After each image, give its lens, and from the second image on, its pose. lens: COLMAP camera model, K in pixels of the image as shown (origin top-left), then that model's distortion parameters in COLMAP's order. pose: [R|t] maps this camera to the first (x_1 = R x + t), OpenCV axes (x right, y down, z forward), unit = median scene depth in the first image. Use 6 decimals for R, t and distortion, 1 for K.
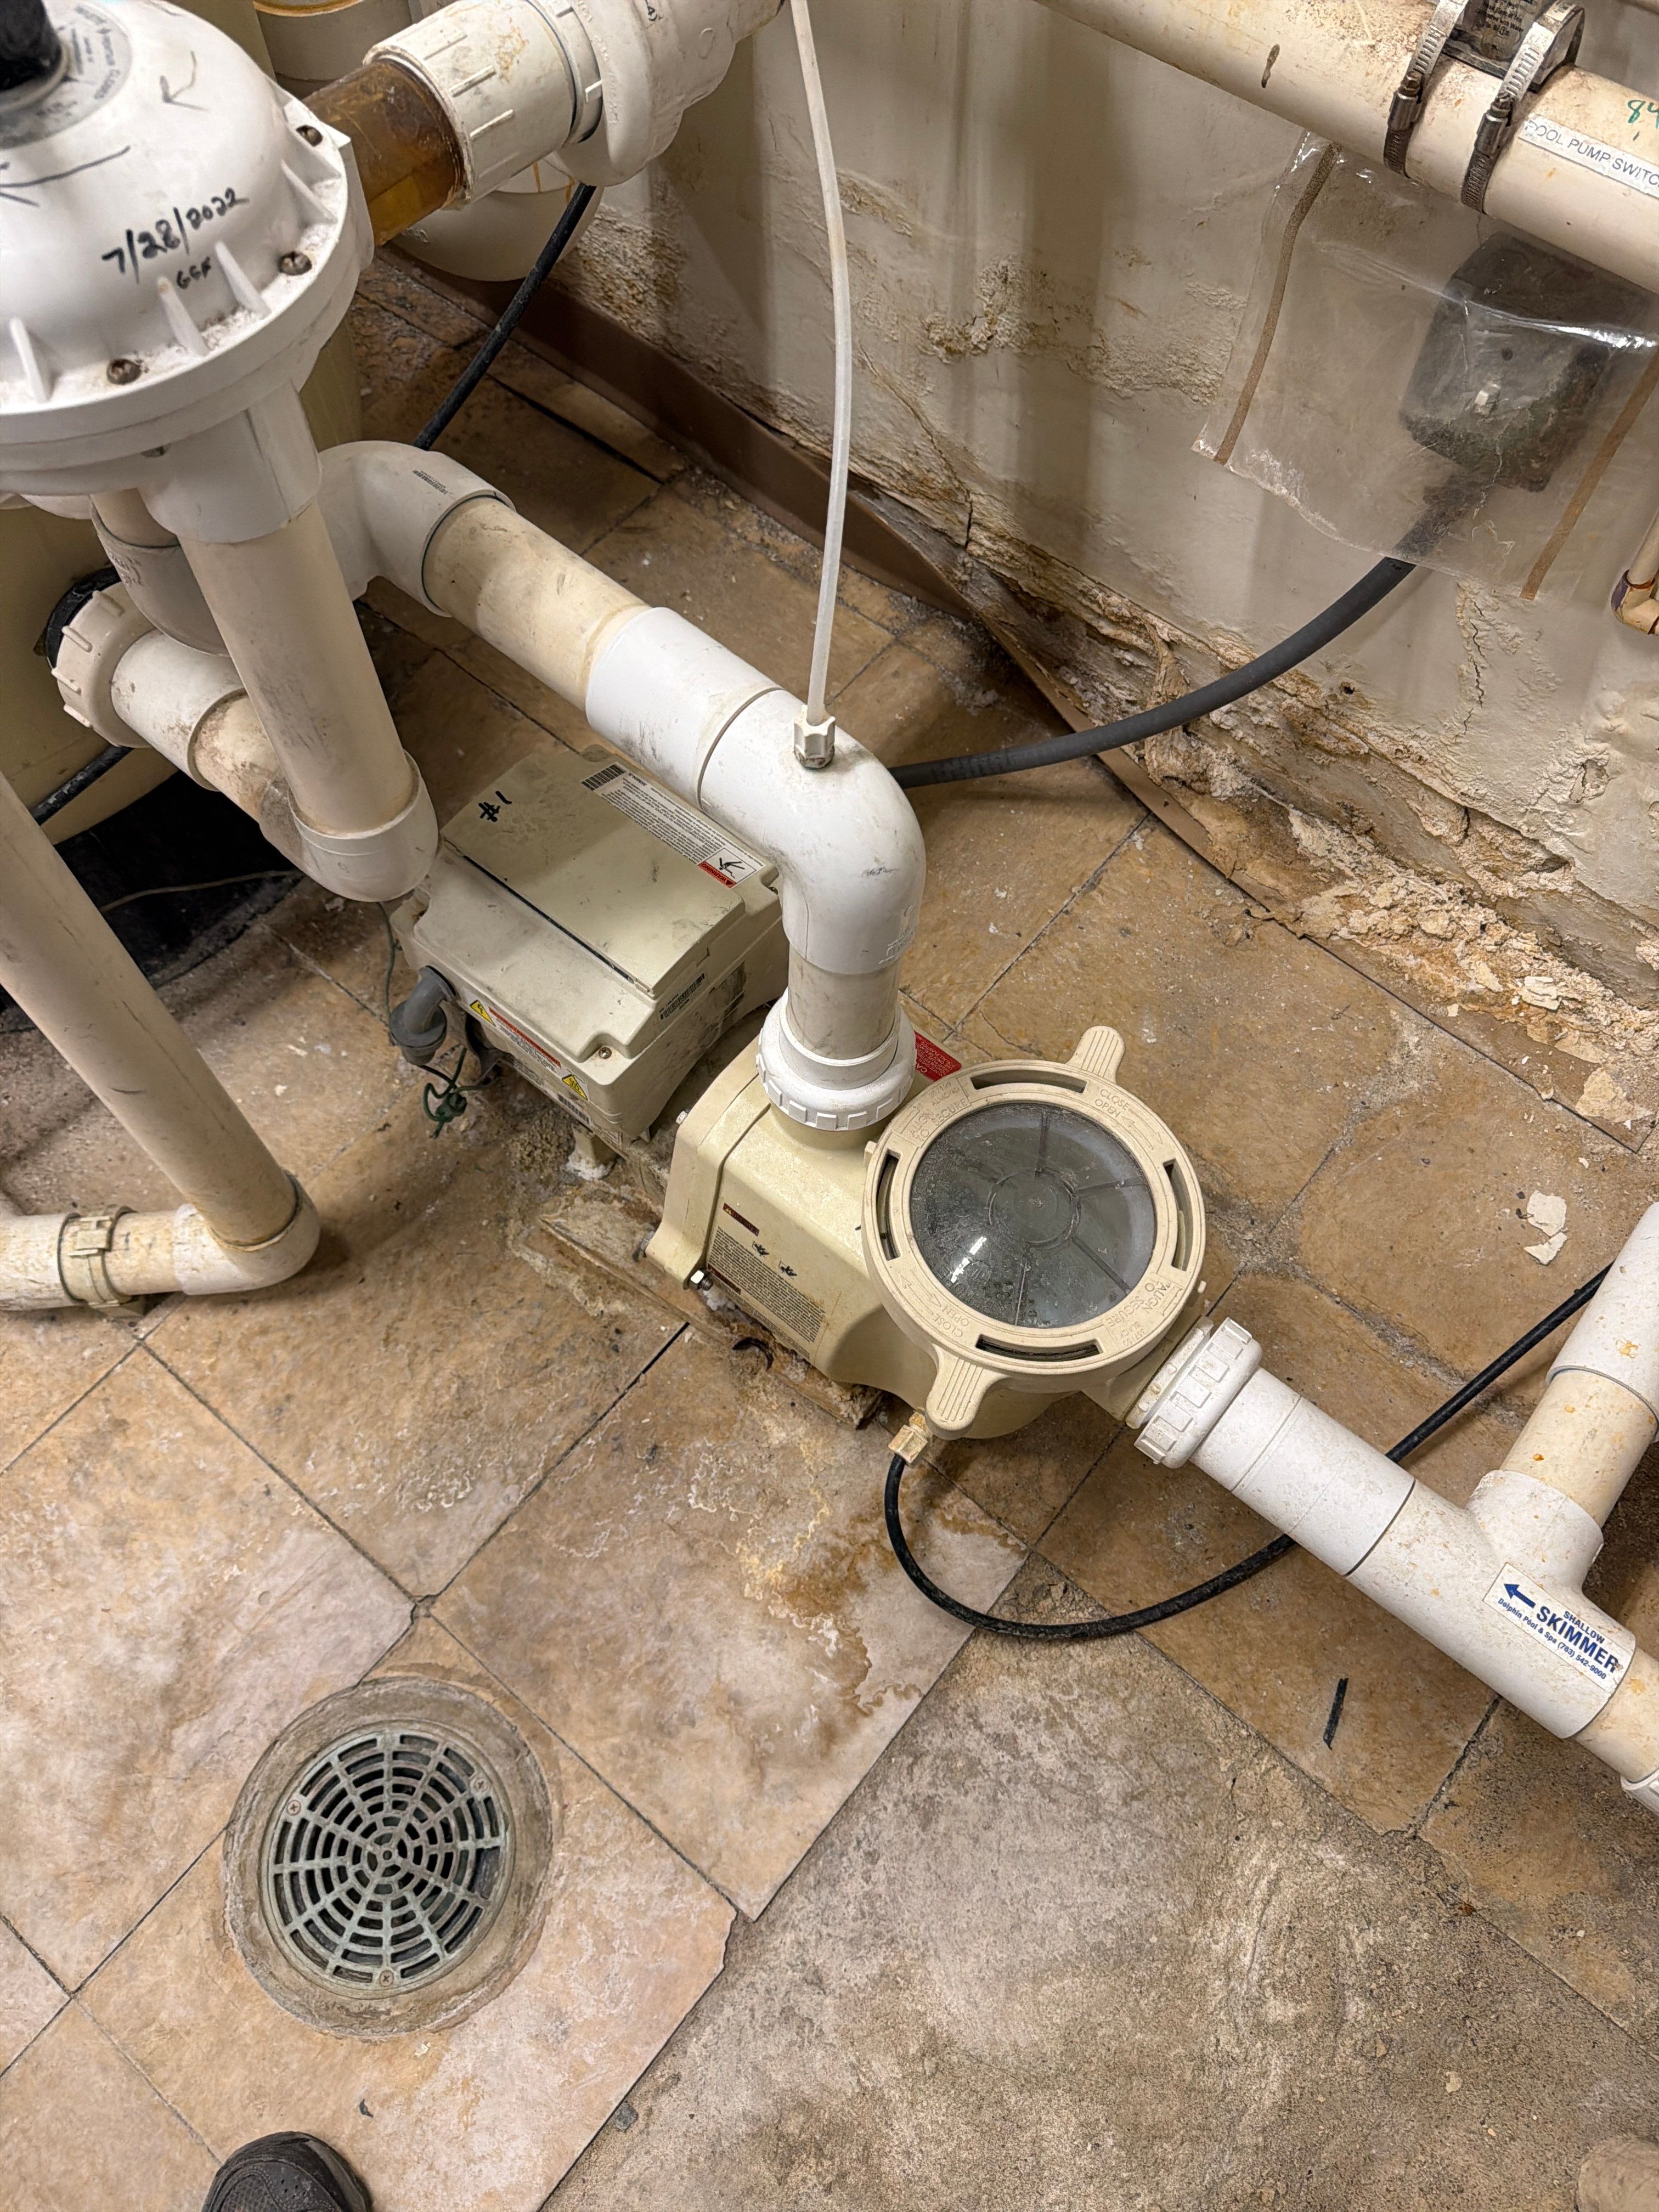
lens RADIAL K [[1551.8, 0, 833.6], [0, 1551.8, 1102.5], [0, 0, 1]] dist [0.161575, -0.335419]
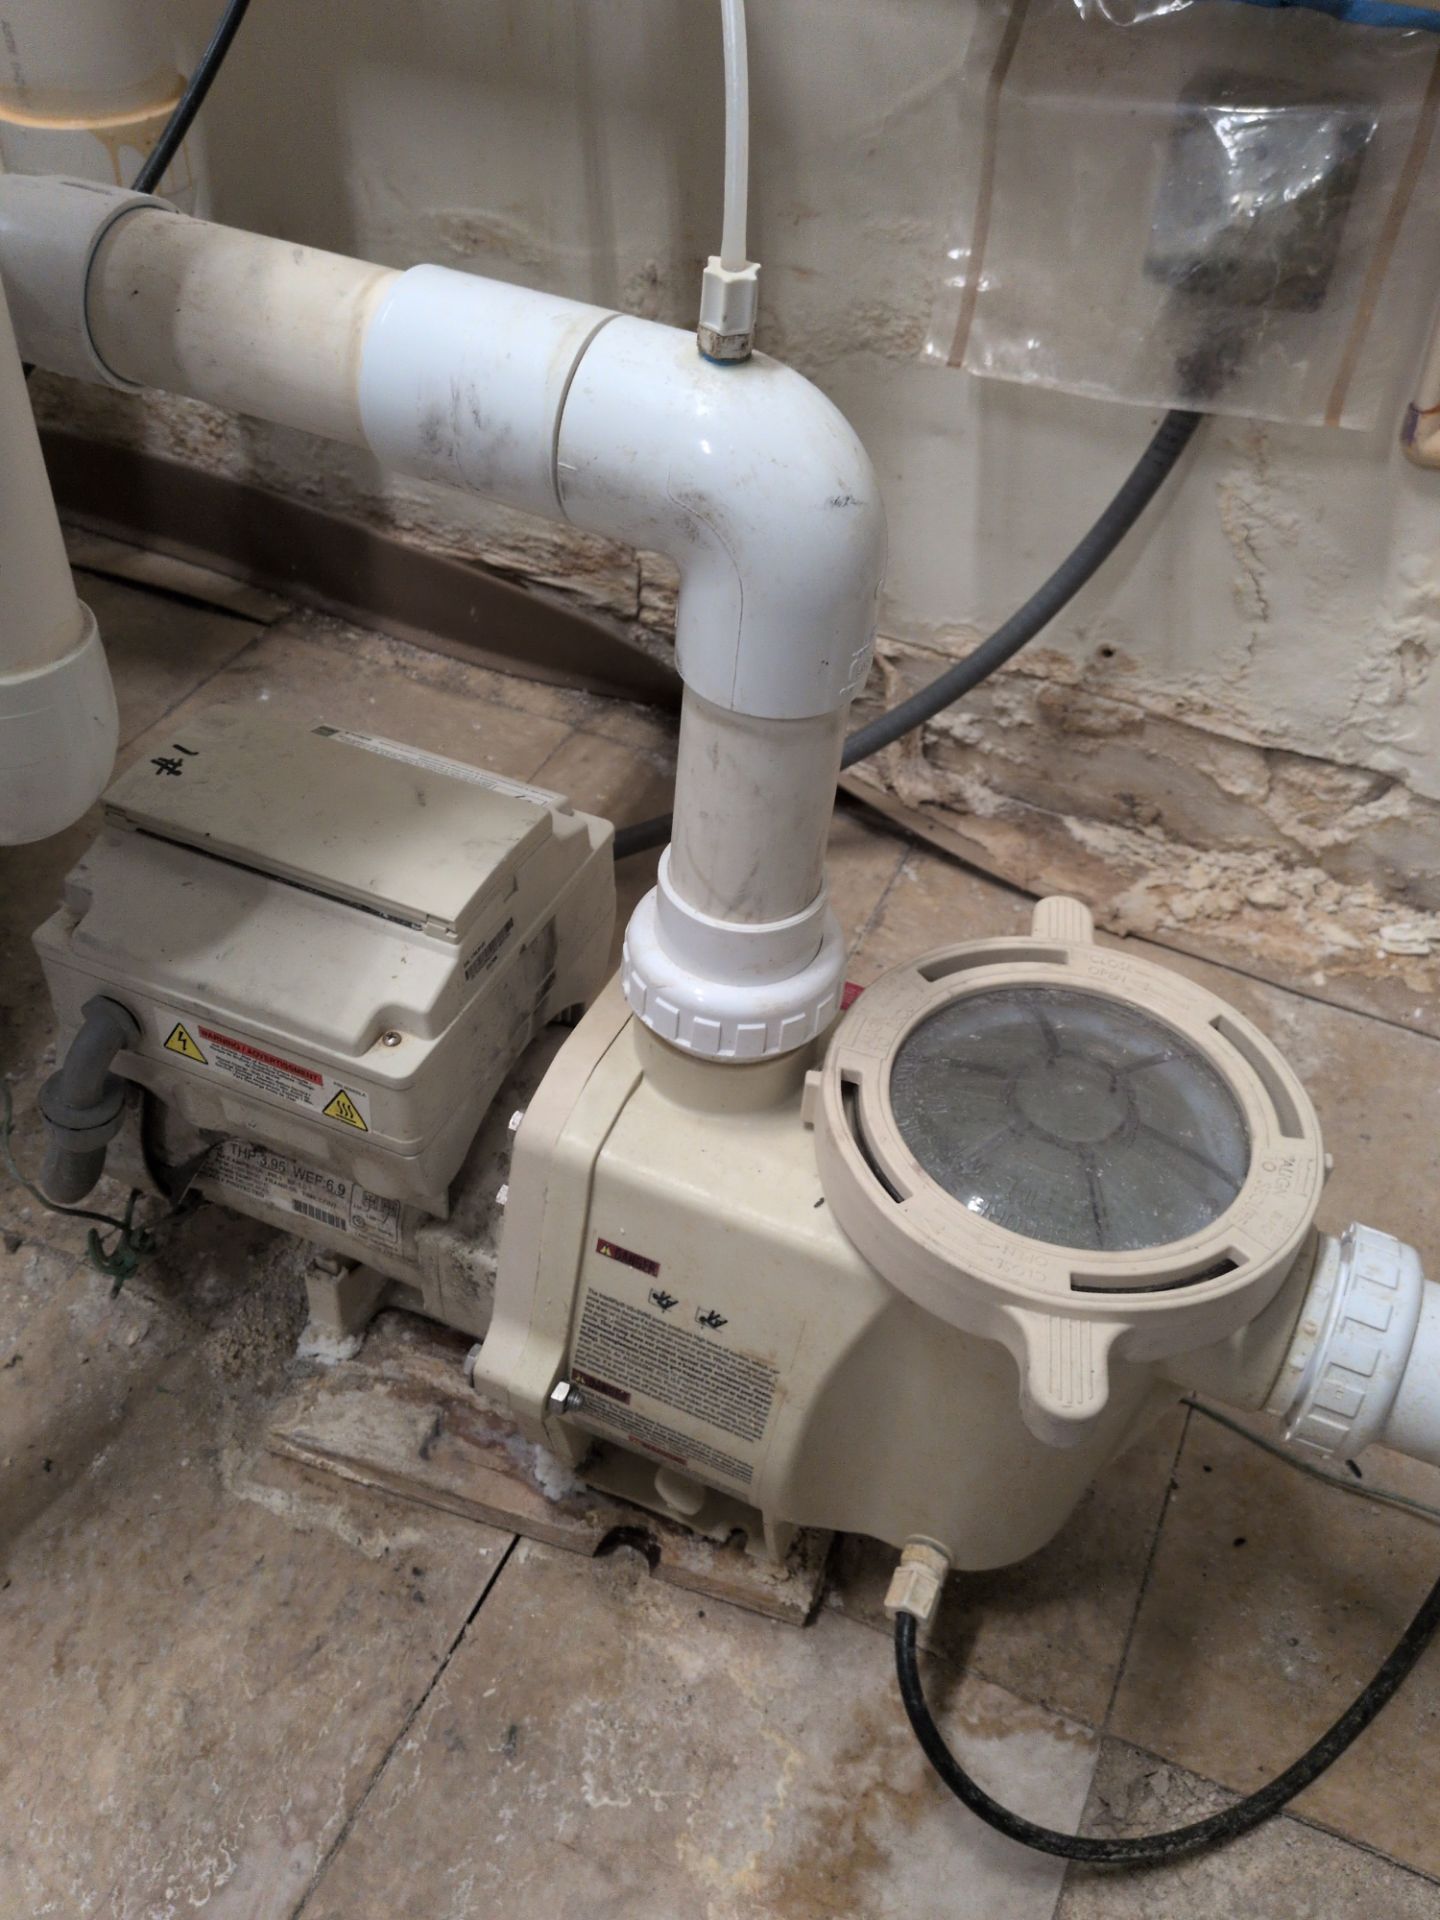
lens RADIAL K [[1620.5, 0, 720.0], [0, 1620.5, 960.0], [0, 0, 1]] dist [0.116788, -0.244061]
pose [[0.963715, -0.155934, 0.216651, -0.126318], [0.217763, 0.928669, -0.300255, 0.144652], [-0.154377, 0.336539, 0.928929, 0.247011]]
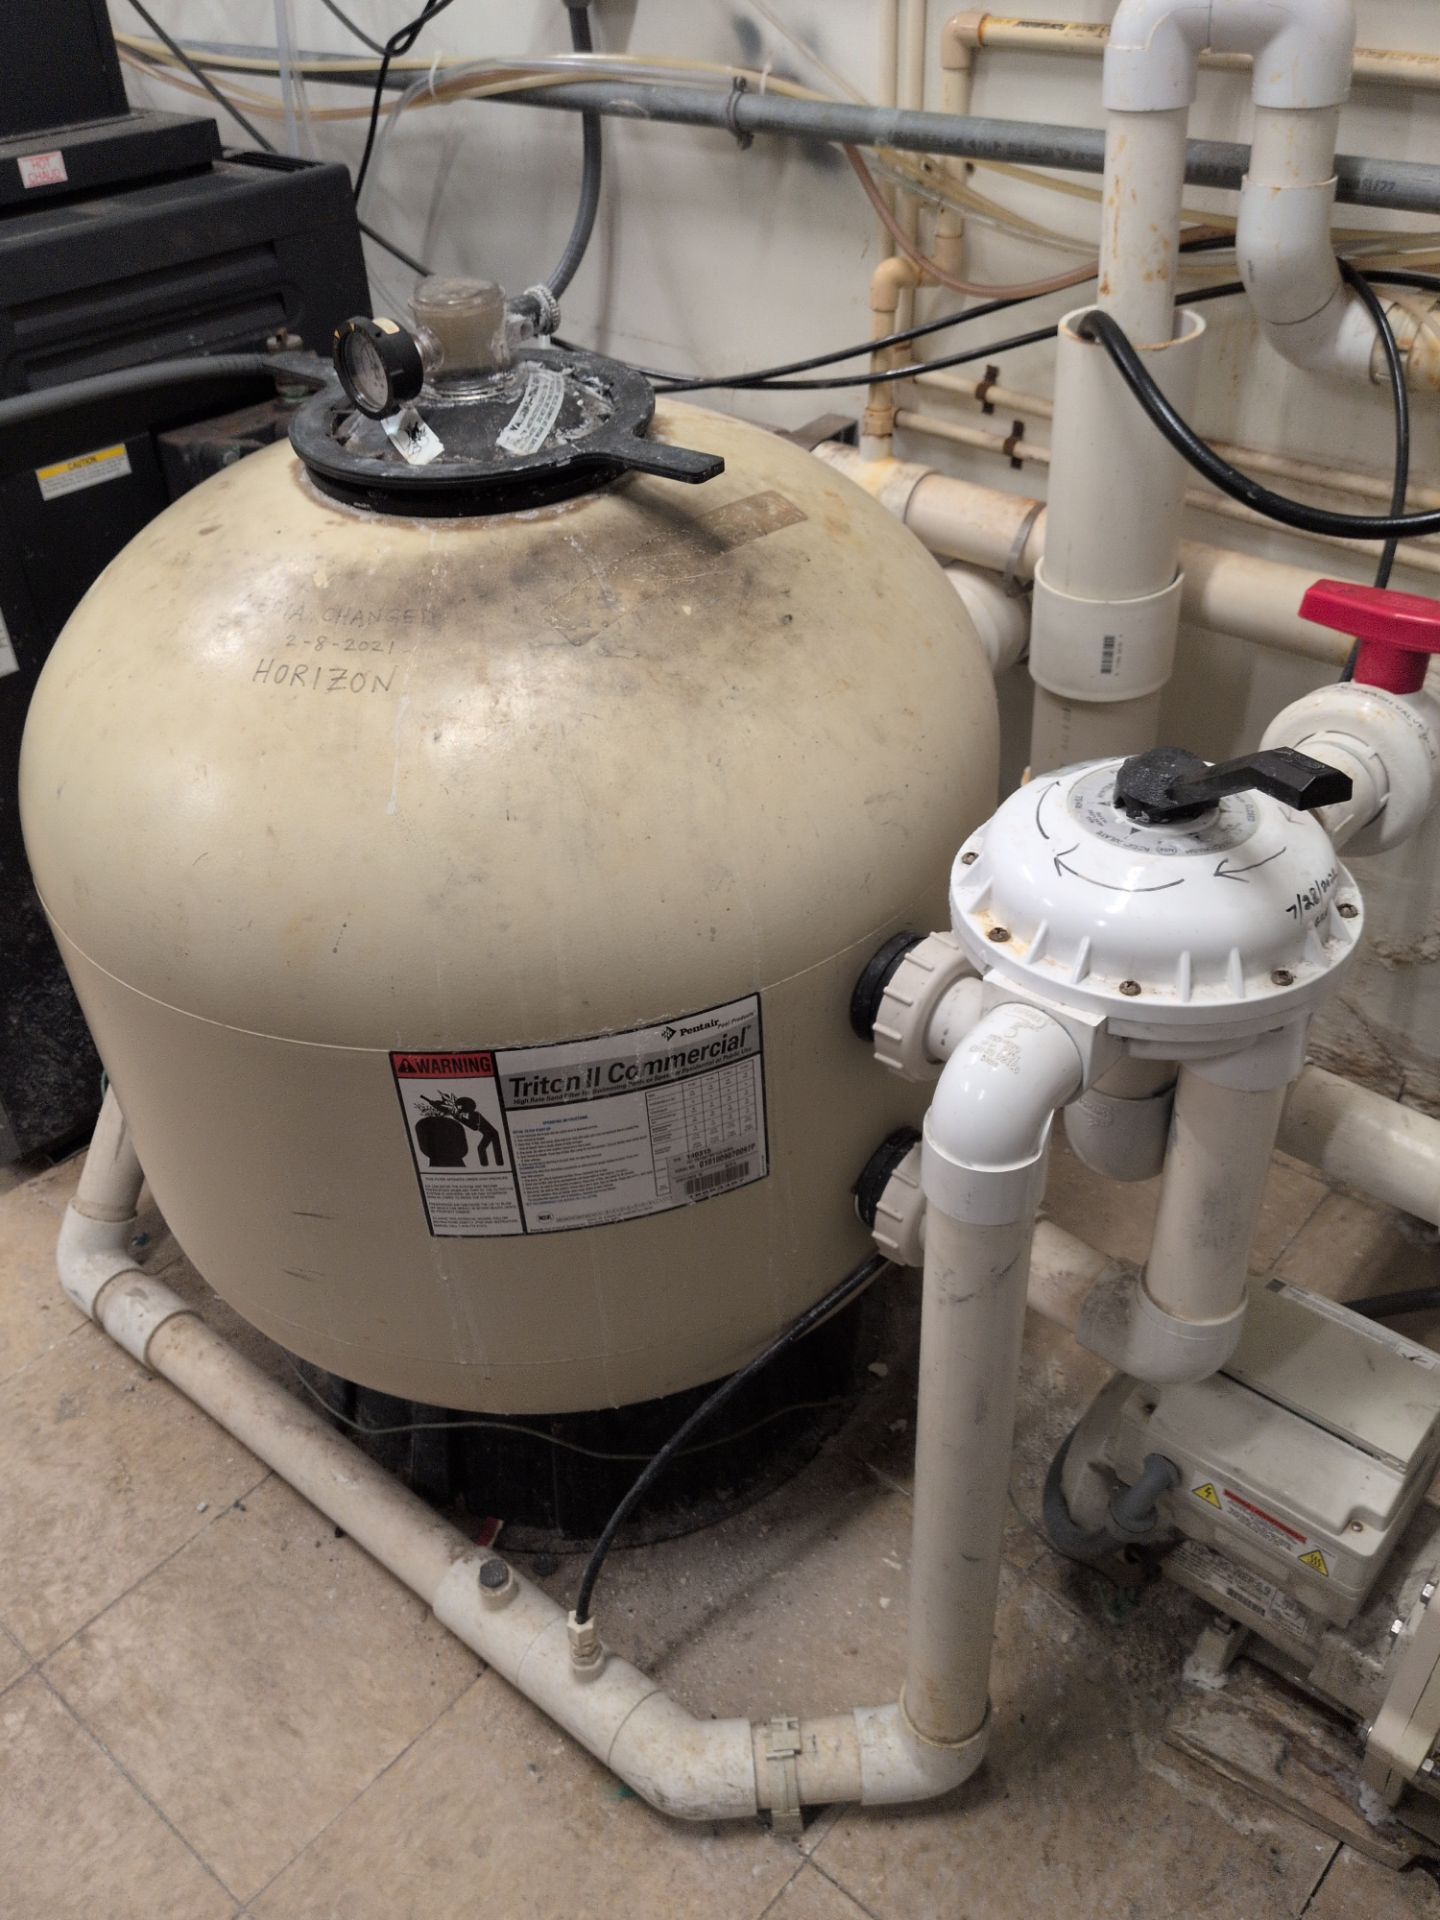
lens RADIAL K [[1635.4, 0, 730.2], [0, 1635.4, 968.7], [0, 0, 1]] dist [0.041441, -0.080104]
pose [[0.998167, -0.027068, -0.054121, -0.416826], [0.000999, 0.901625, -0.432518, 0.092949], [0.060504, 0.431671, 0.900000, -0.203685]]
